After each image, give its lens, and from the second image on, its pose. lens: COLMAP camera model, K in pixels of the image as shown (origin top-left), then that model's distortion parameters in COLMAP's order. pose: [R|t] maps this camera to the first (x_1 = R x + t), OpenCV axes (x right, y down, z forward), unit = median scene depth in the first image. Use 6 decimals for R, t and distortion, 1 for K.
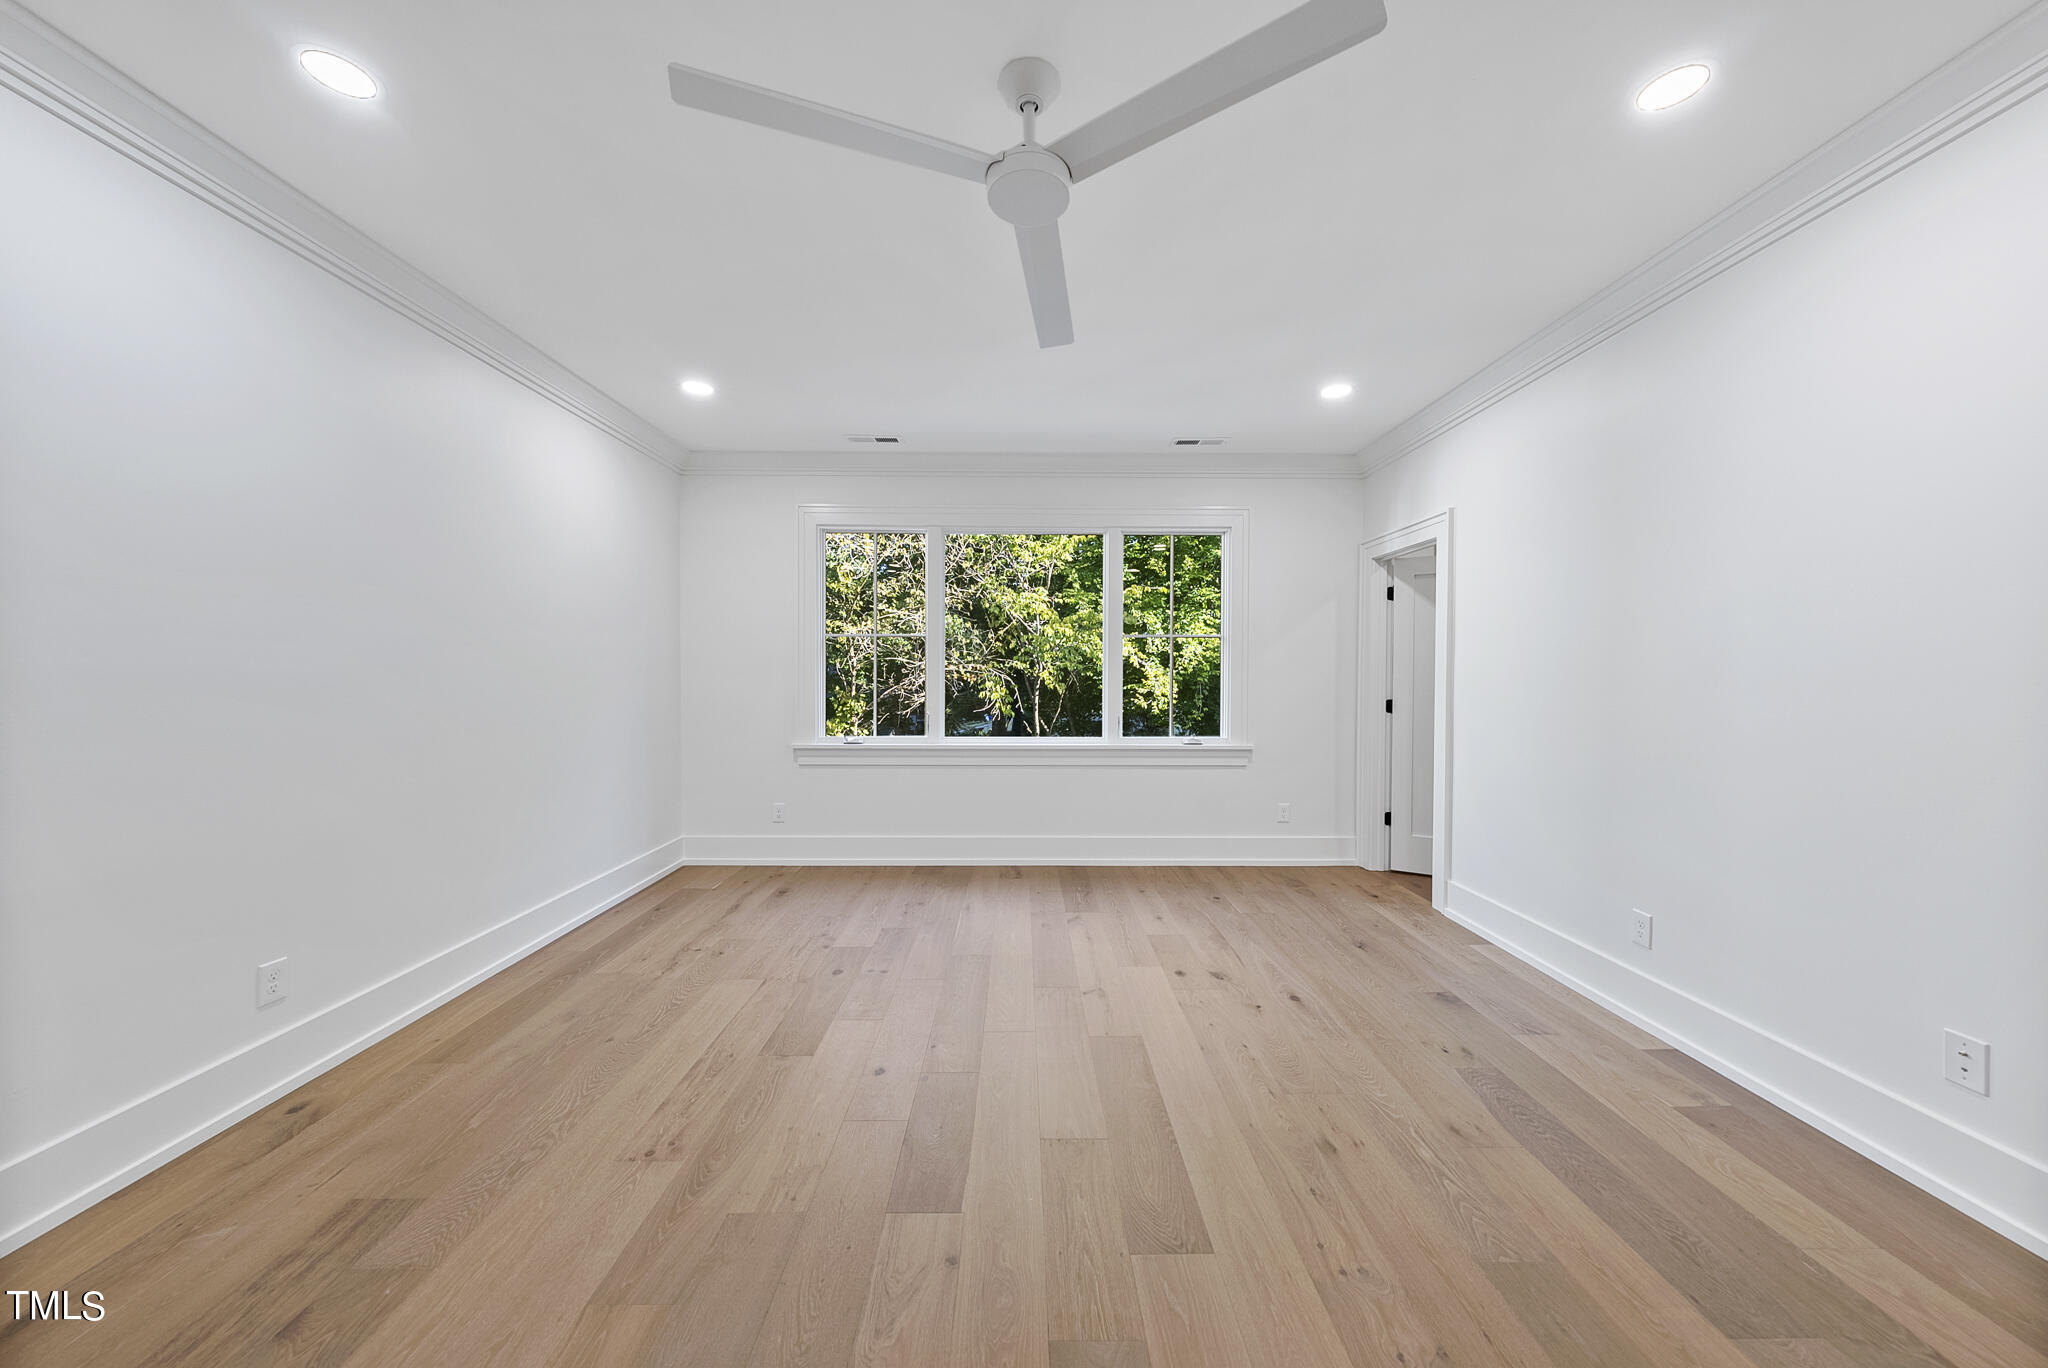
lens RADIAL K [[701.1, 0, 1026.8], [0, 701.1, 682.7], [0, 0, 1]] dist [-0.001110, 0.000287]
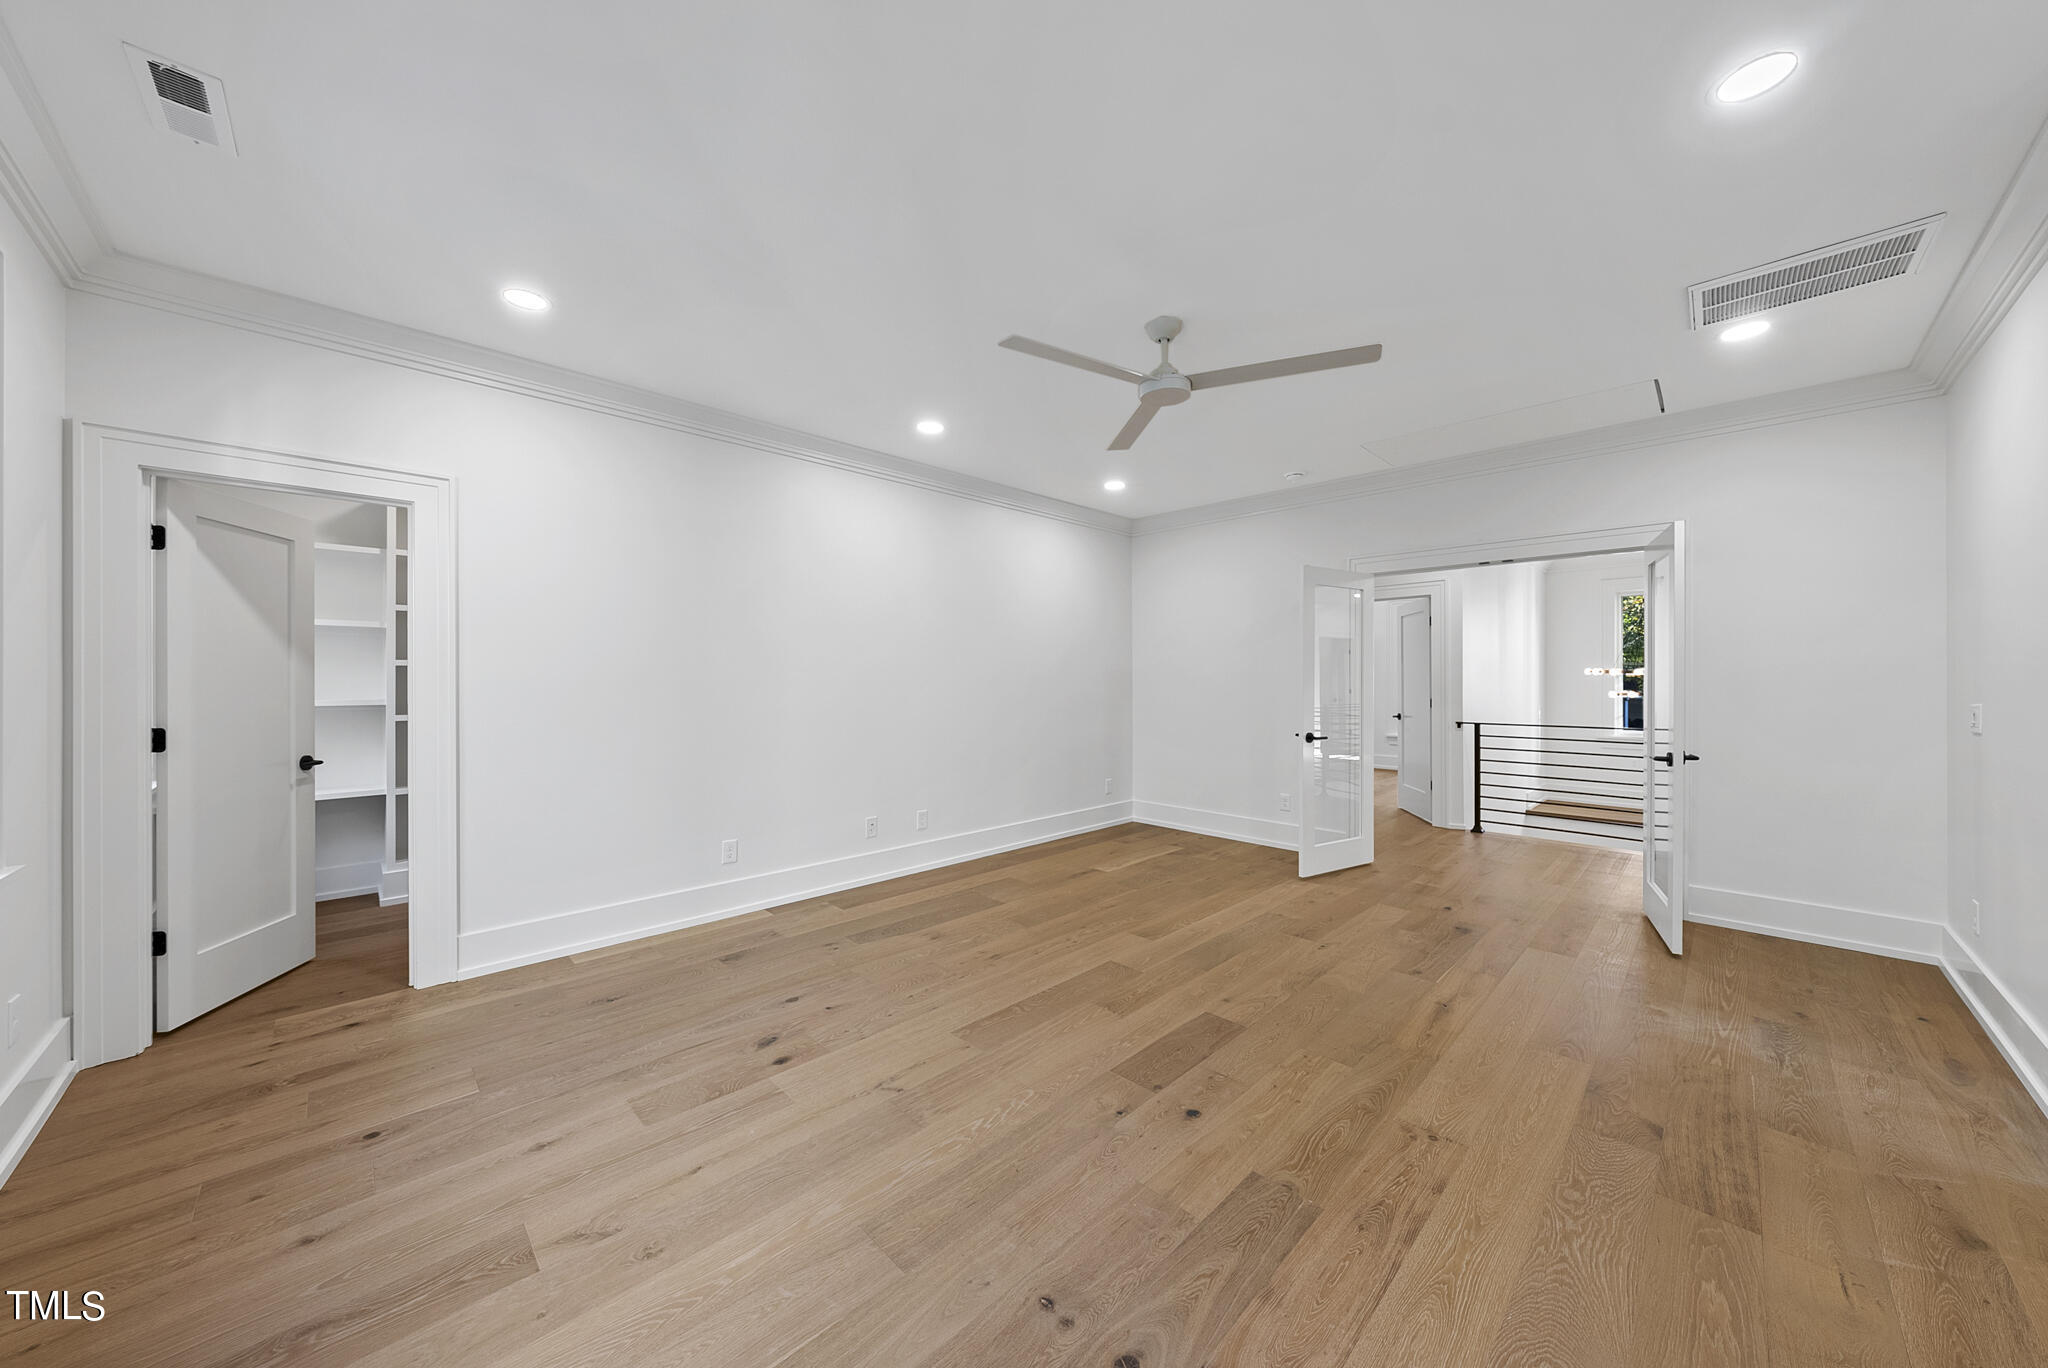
lens RADIAL K [[701.1, 0, 1026.3], [0, 701.1, 680.1], [0, 0, 1]] dist [-0.001110, 0.000287]
pose [[-0.694048, -0.001952, 0.719926, -0.511914], [0.008812, 0.999898, 0.011207, -0.020310], [-0.719875, 0.014122, -0.693960, 1.270882]]
